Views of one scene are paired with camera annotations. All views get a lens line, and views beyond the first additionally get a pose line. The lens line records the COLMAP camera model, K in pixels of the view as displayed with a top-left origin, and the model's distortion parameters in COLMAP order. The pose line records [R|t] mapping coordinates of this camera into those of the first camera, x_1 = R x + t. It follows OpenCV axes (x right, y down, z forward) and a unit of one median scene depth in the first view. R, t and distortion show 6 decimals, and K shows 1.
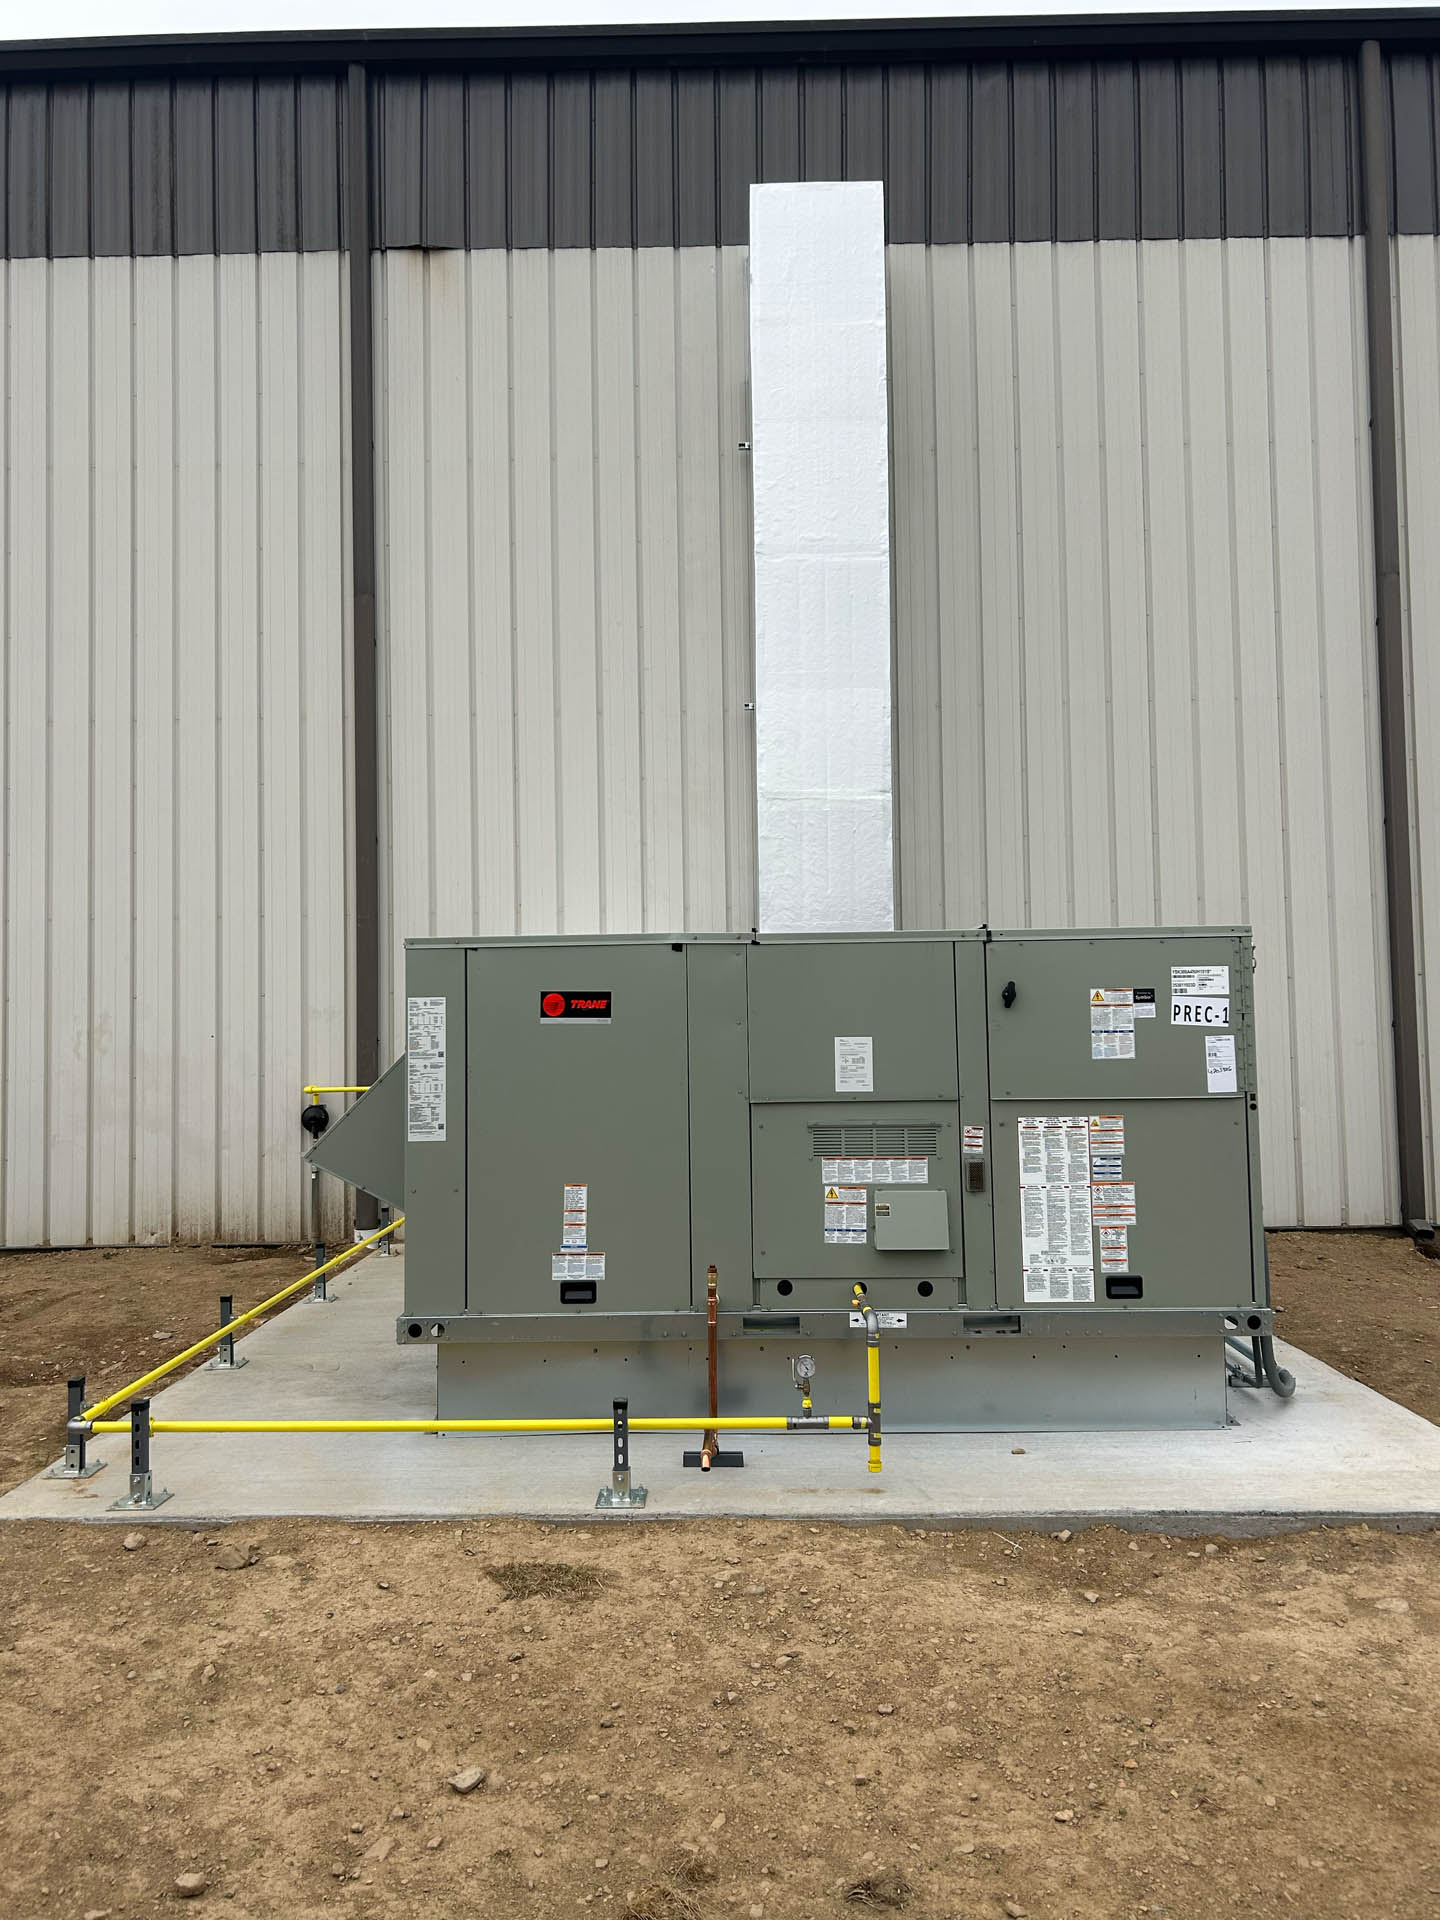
lens RADIAL K [[1438.0, 0, 721.9], [0, 1438.0, 960.9], [0, 0, 1]] dist [0.034765, -0.007104]
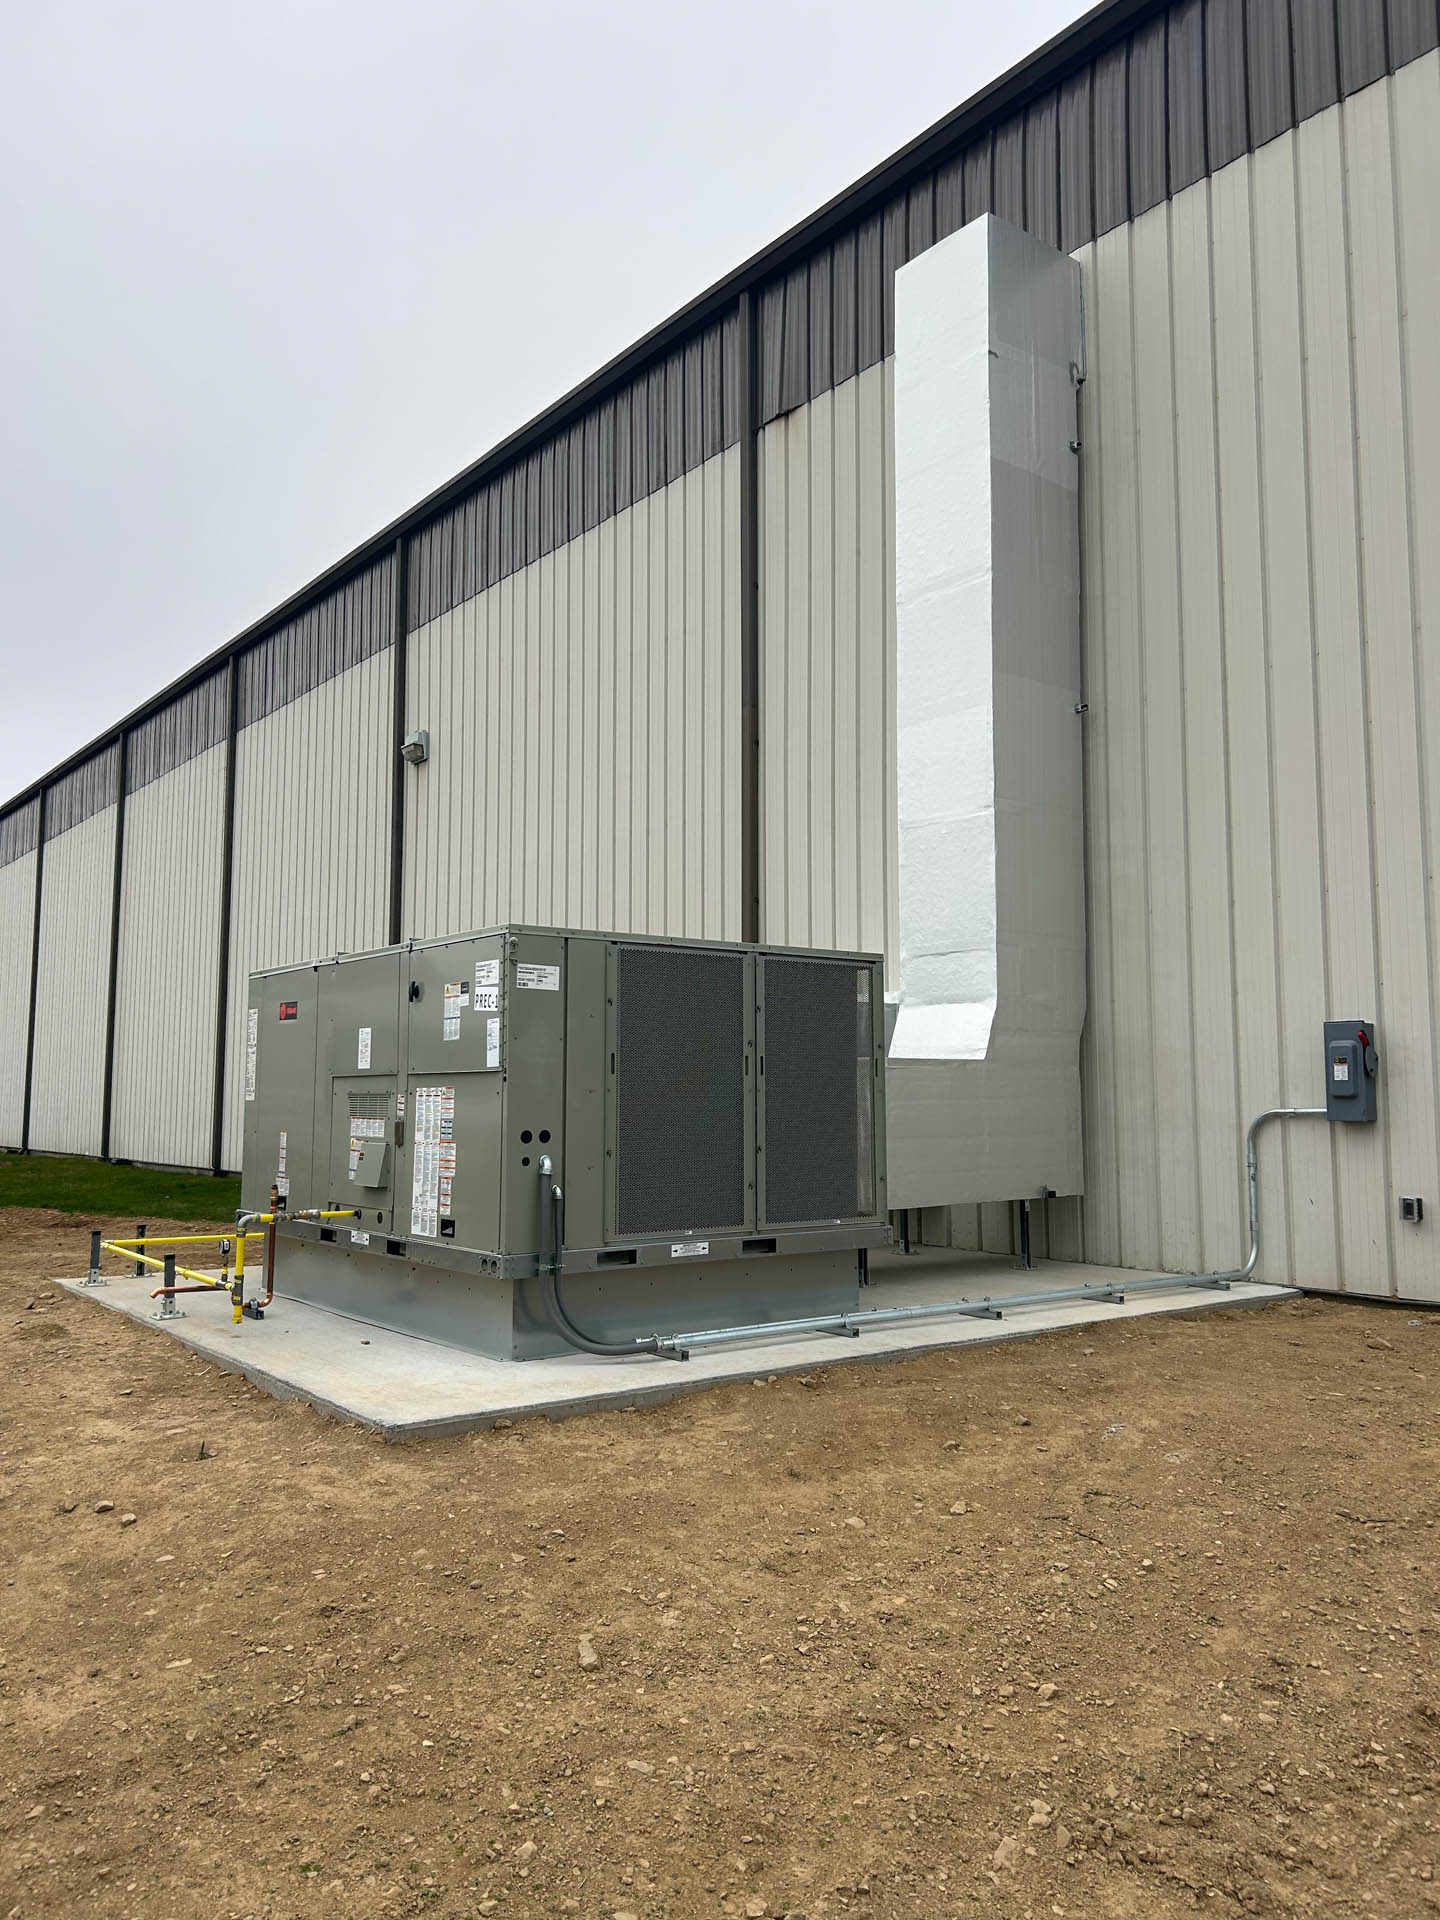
lens RADIAL K [[1438.0, 0, 723.5], [0, 1438.0, 961.4], [0, 0, 1]] dist [0.034765, -0.007104]
pose [[0.631769, -0.059661, -0.772857, 1.359398], [0.023168, 0.998042, -0.058107, 0.077117], [0.774810, 0.018805, 0.631914, 0.403049]]
